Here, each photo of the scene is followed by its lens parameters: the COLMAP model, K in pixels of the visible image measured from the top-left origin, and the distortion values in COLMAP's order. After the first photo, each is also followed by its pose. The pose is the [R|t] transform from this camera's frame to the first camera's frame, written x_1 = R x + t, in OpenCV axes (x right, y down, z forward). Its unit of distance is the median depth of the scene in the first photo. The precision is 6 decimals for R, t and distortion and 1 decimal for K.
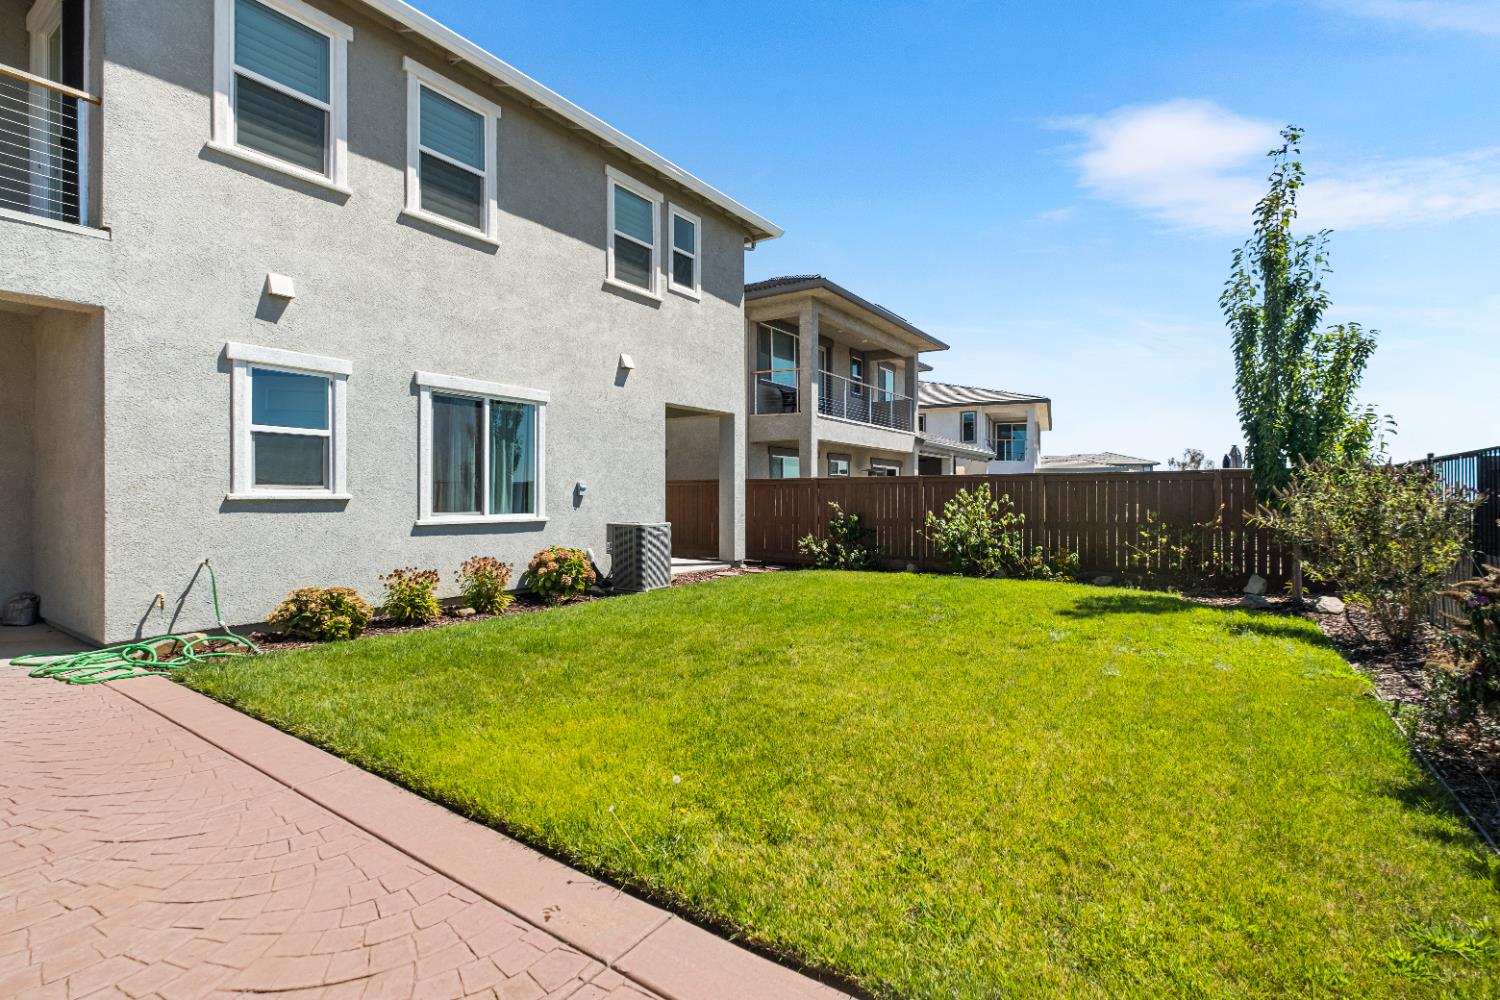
lens RADIAL K [[688.4, 0, 750.9], [0, 688.4, 494.5], [0, 0, 1]] dist [-0.007585, -0.000977]
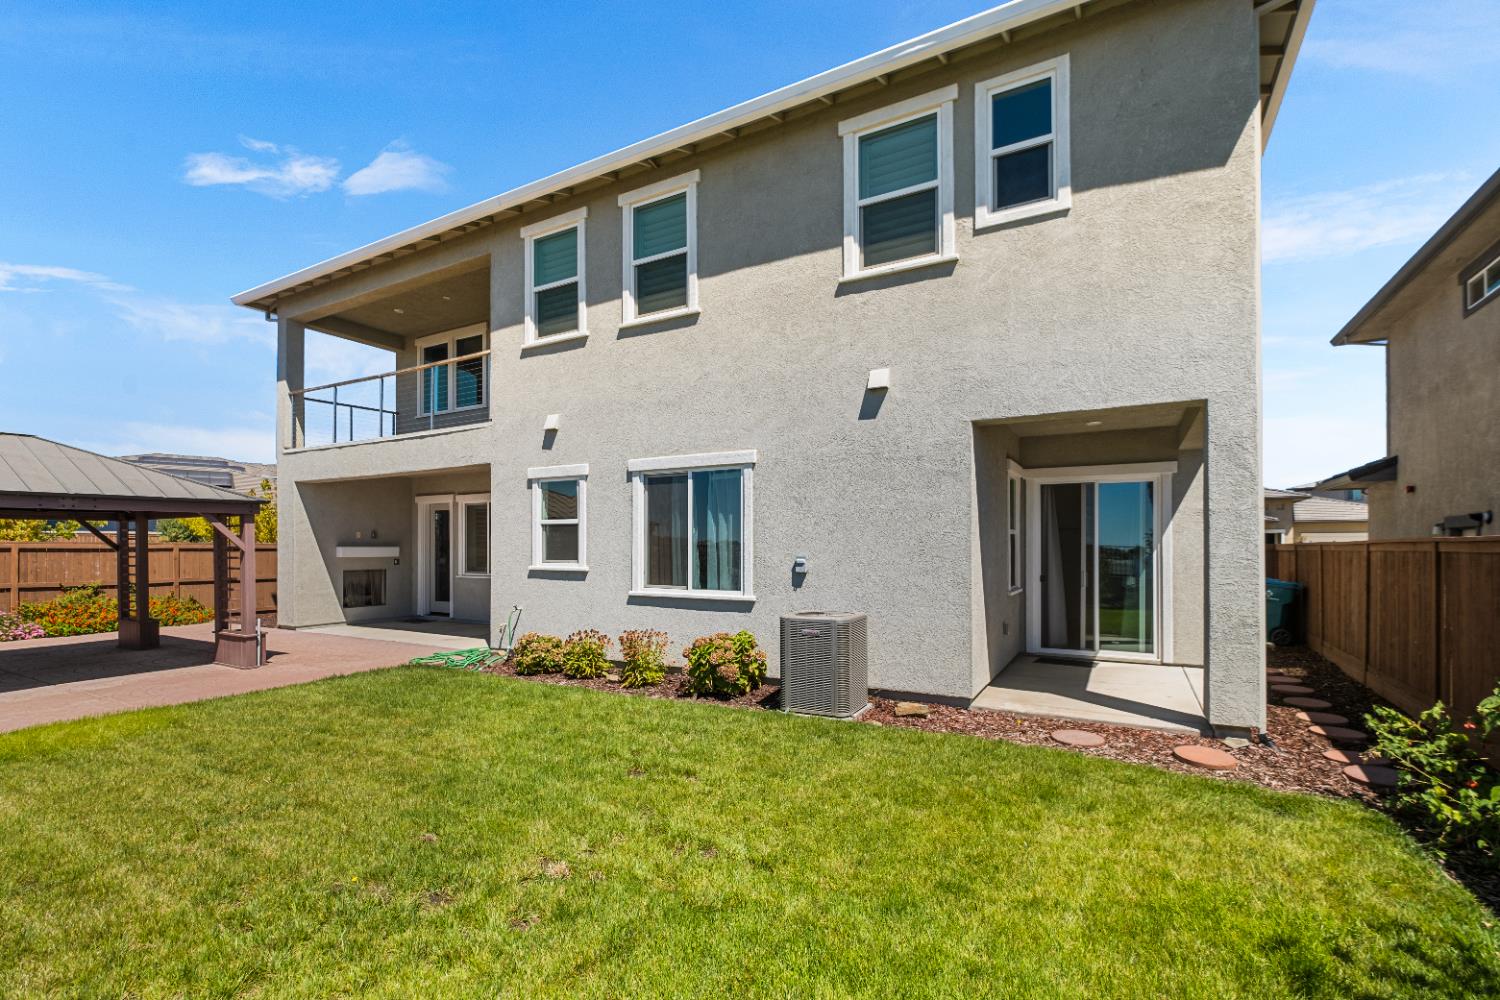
lens RADIAL K [[688.4, 0, 740.3], [0, 688.4, 548.8], [0, 0, 1]] dist [-0.007585, -0.000977]
pose [[0.074643, 0.000644, -0.997210, 0.620404], [0.001608, 0.999998, 0.000766, -0.030483], [0.997209, -0.001661, 0.074642, 1.008293]]
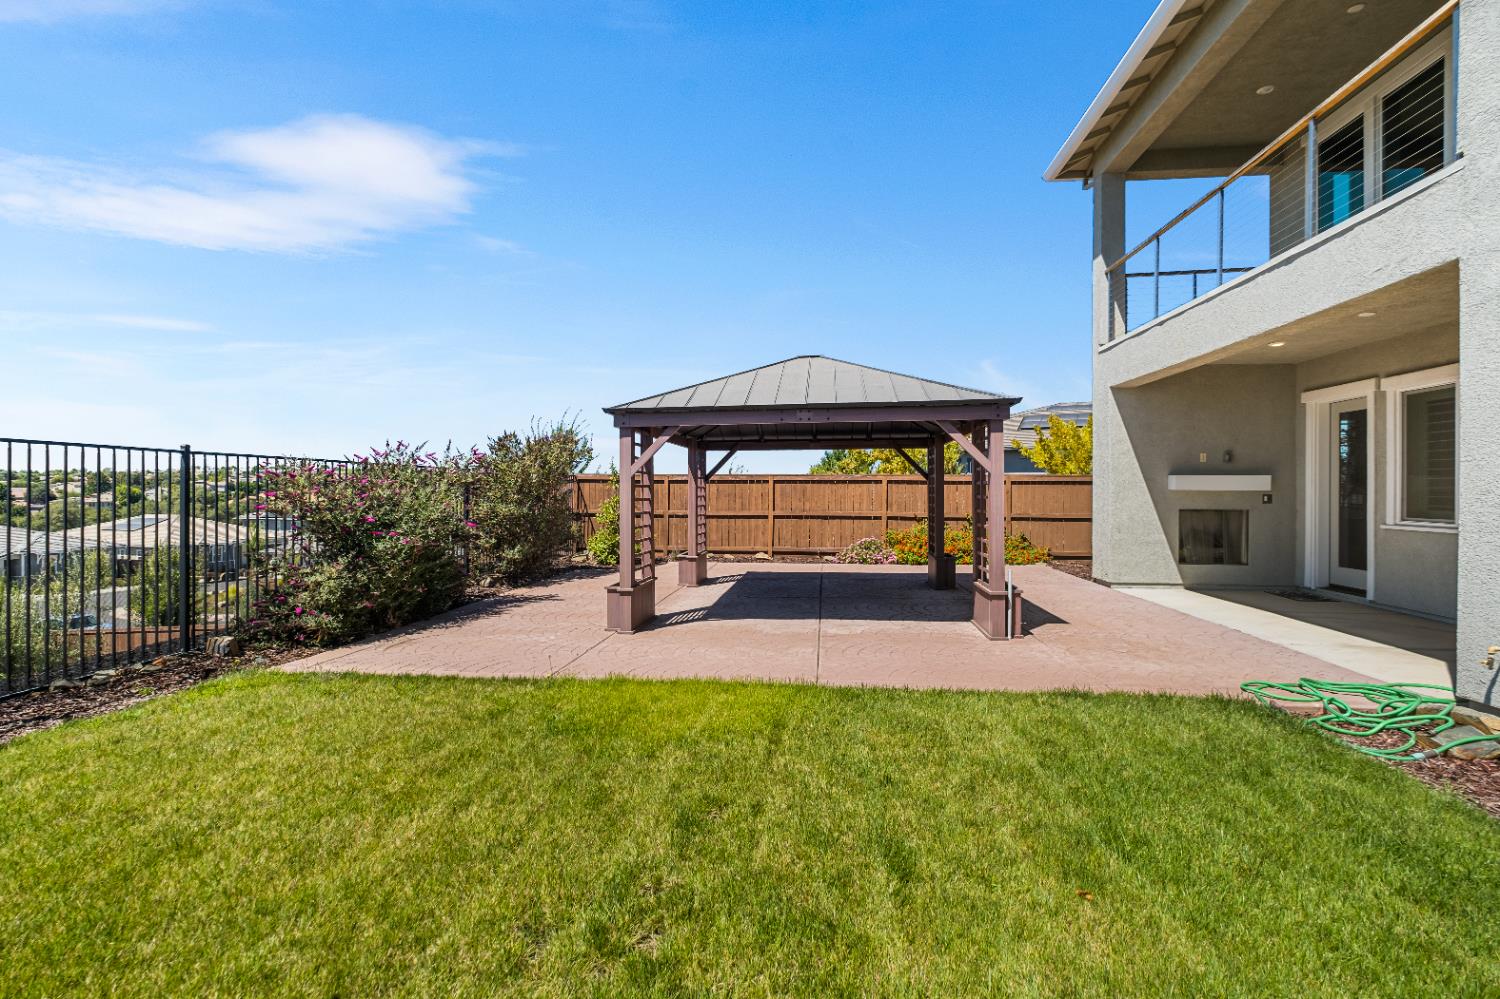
lens RADIAL K [[688.4, 0, 746.7], [0, 688.4, 494.2], [0, 0, 1]] dist [-0.007585, -0.000977]
pose [[-0.886353, -0.003282, -0.462999, 0.078613], [-0.005760, 0.999976, 0.003938, -0.004726], [0.462975, 0.006157, -0.886350, 0.862537]]
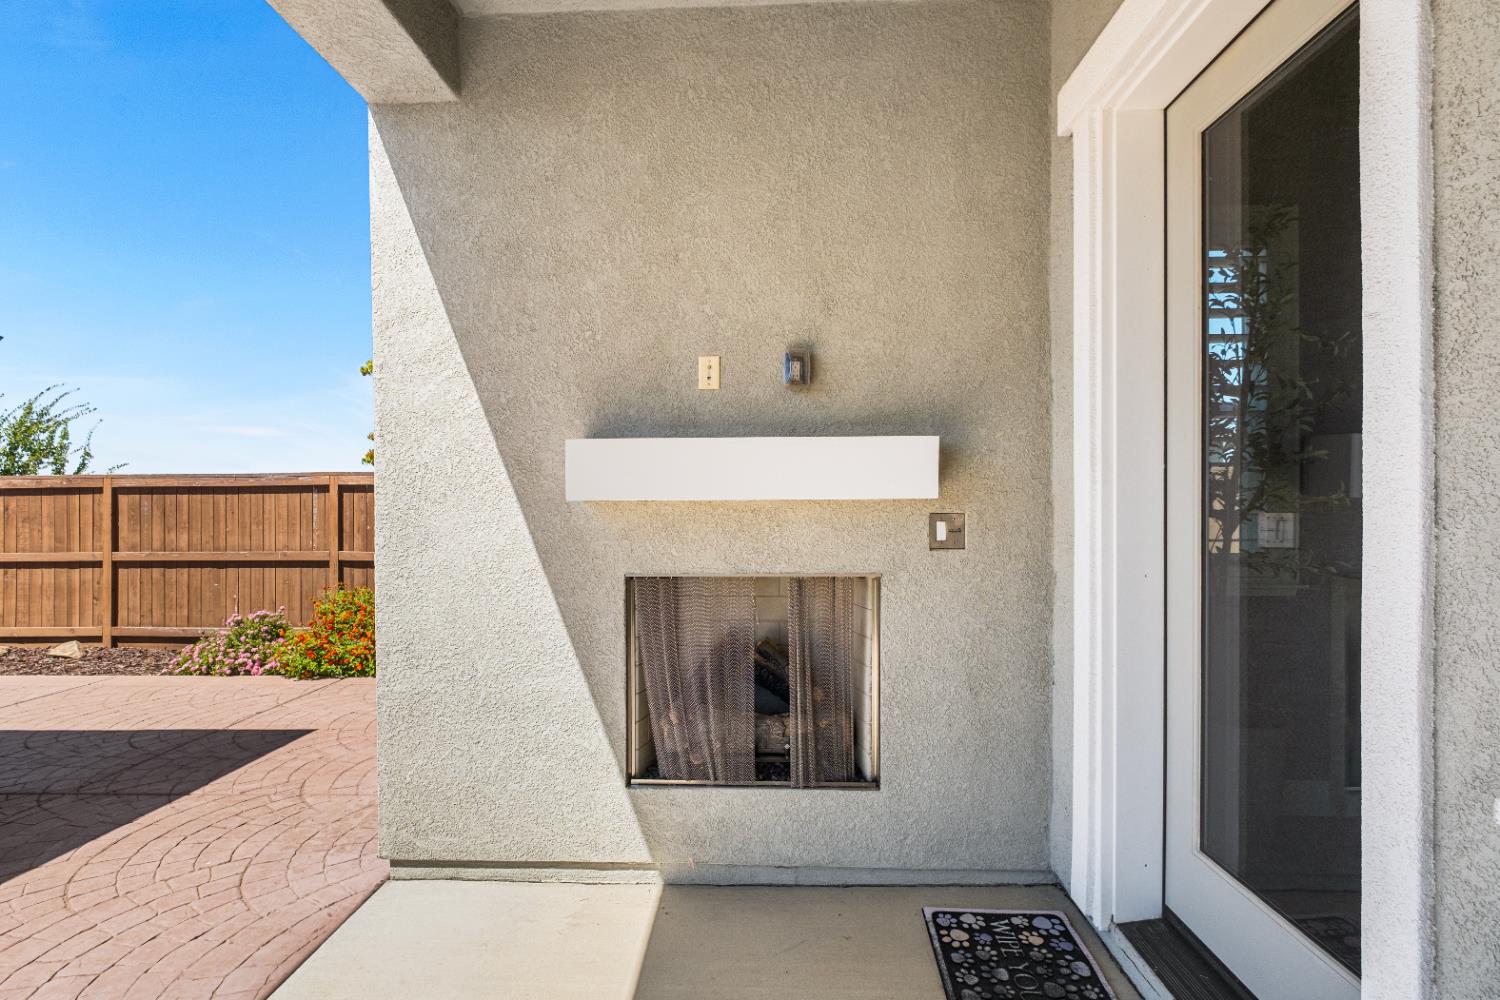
lens RADIAL K [[688.4, 0, 747.9], [0, 688.4, 505.8], [0, 0, 1]] dist [-0.007585, -0.000977]
pose [[-0.849503, 0.005133, -0.527559, -0.969528], [0.004809, 0.999986, 0.001986, -0.008924], [0.527562, -0.000849, -0.849516, 0.466051]]
